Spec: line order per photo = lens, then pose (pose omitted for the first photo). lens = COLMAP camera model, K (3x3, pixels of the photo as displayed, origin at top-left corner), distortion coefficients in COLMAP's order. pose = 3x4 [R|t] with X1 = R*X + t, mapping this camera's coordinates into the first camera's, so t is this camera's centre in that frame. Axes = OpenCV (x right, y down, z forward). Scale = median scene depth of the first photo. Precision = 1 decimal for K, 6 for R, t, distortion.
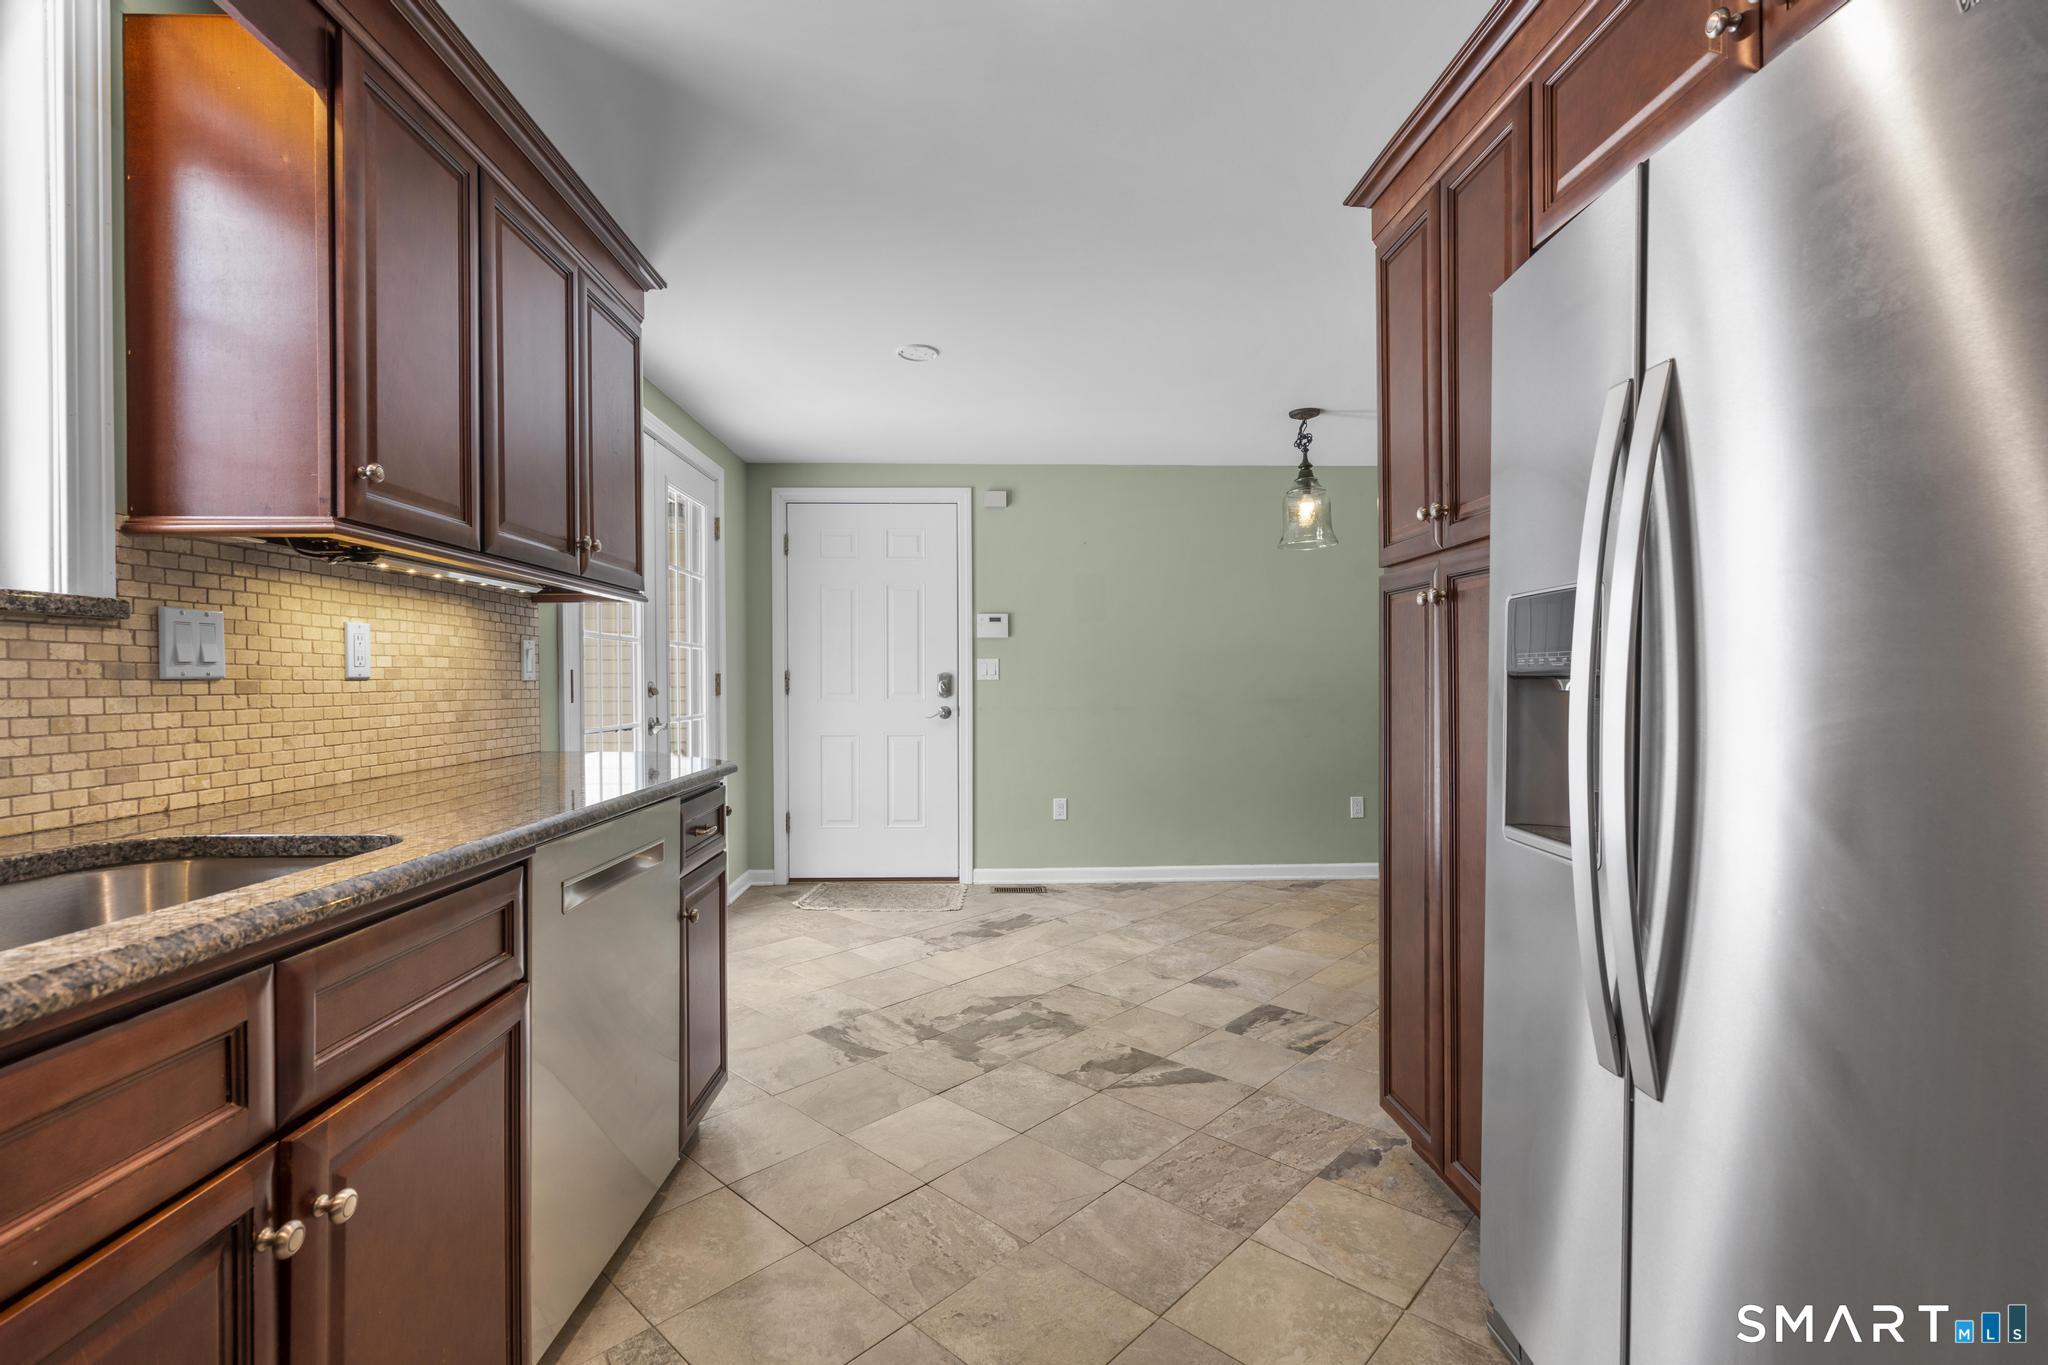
lens RADIAL K [[913.2, 0, 1018.6], [0, 913.2, 685.0], [0, 0, 1]] dist [-0.005445, 0.002199]
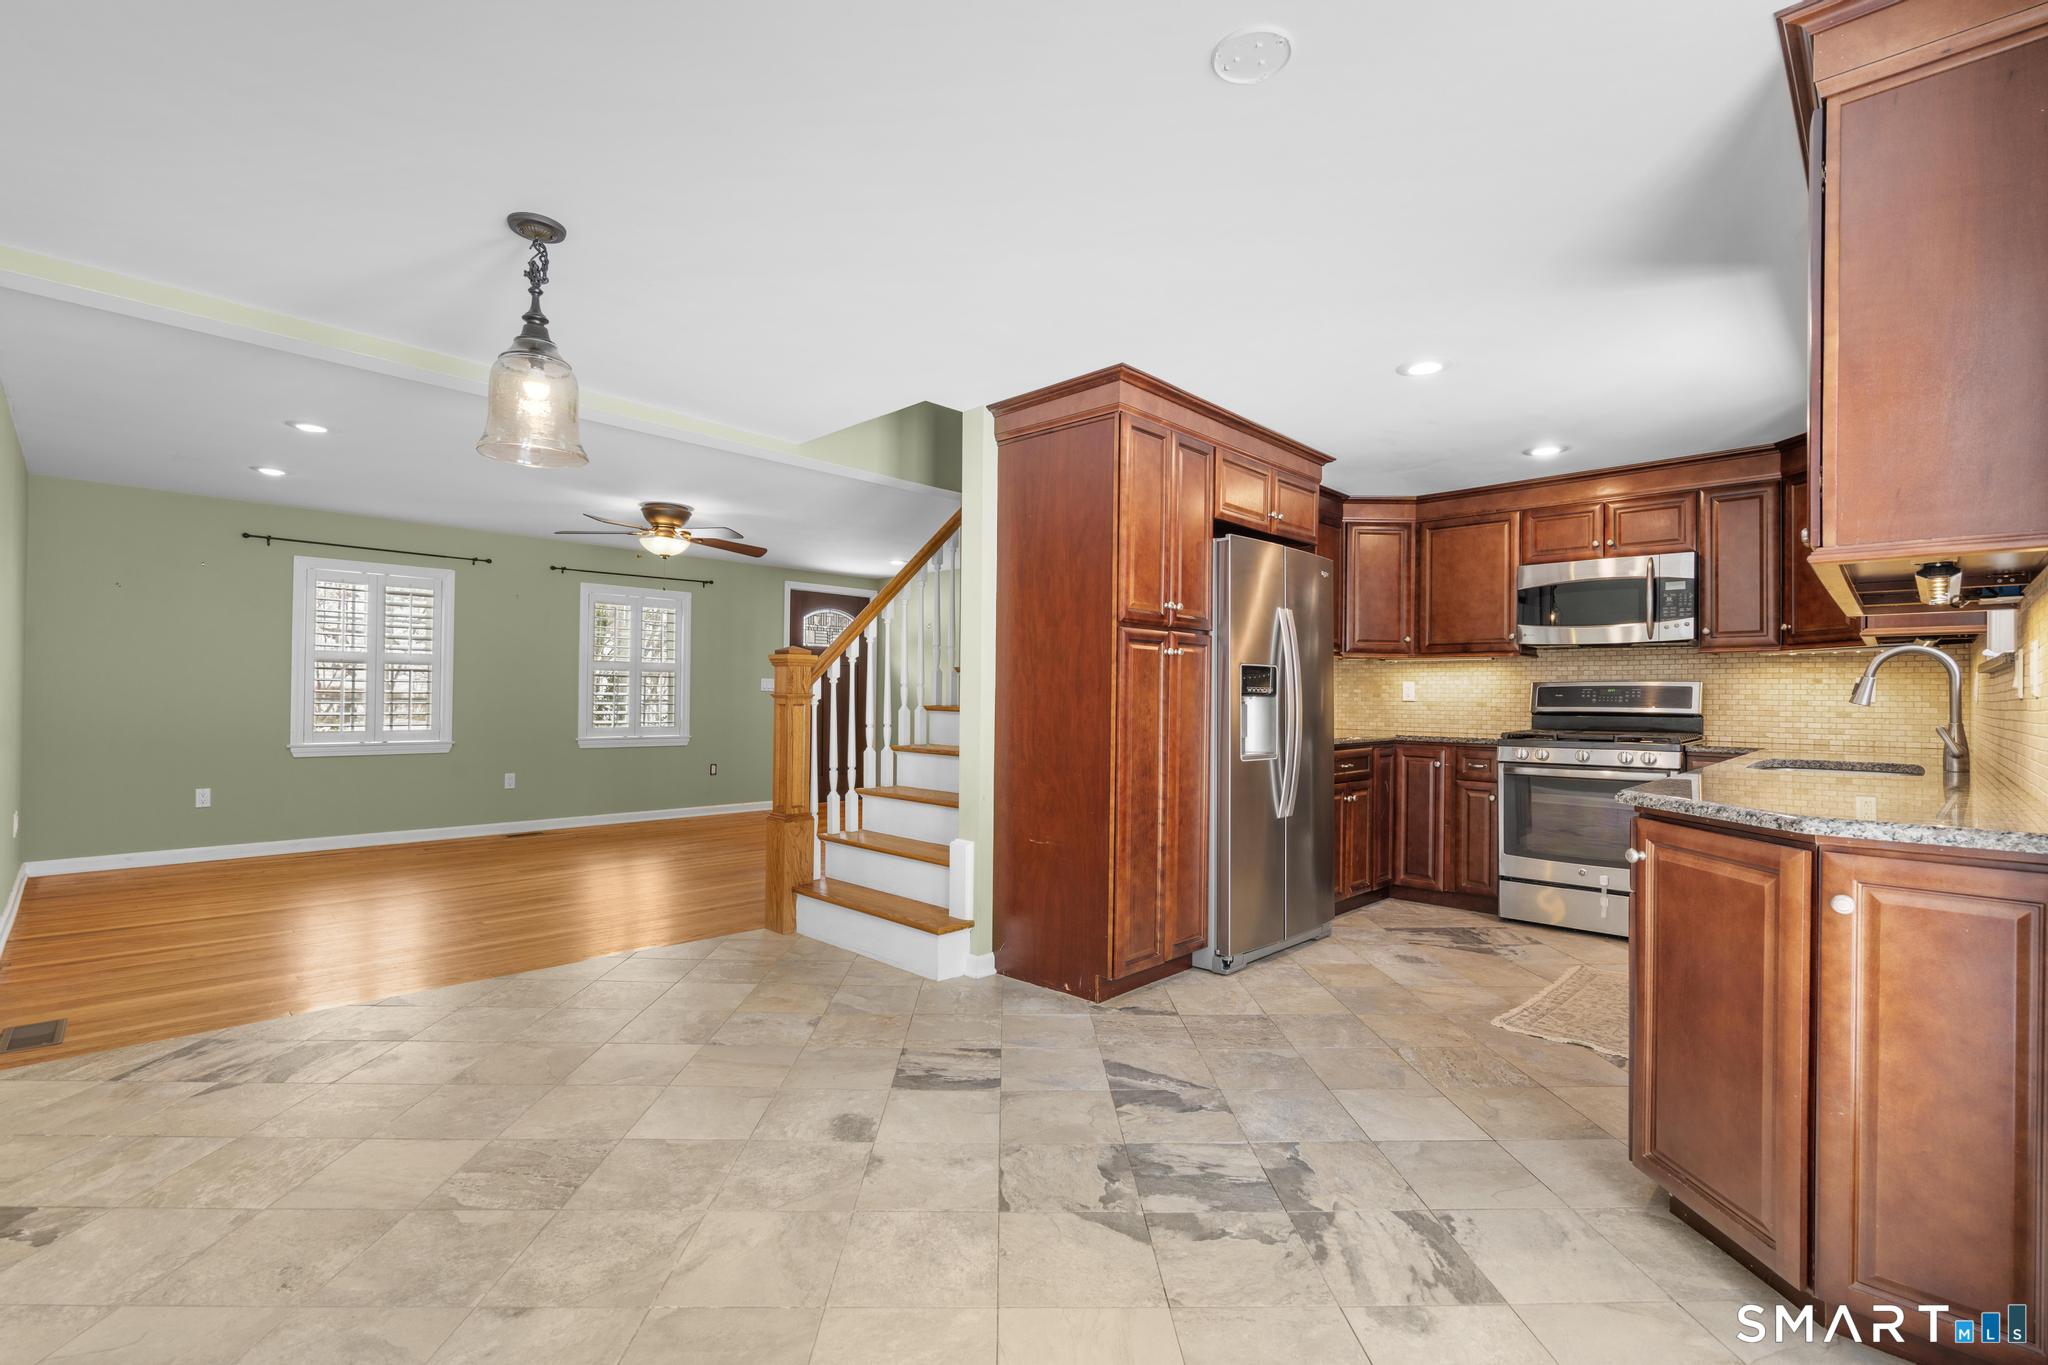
lens RADIAL K [[913.2, 0, 1025.5], [0, 913.2, 691.6], [0, 0, 1]] dist [-0.005445, 0.002199]
pose [[-0.697192, 0.001457, 0.716883, -0.487814], [-0.004608, 0.999968, -0.006514, -0.001318], [-0.716870, -0.007844, -0.697163, 1.824339]]
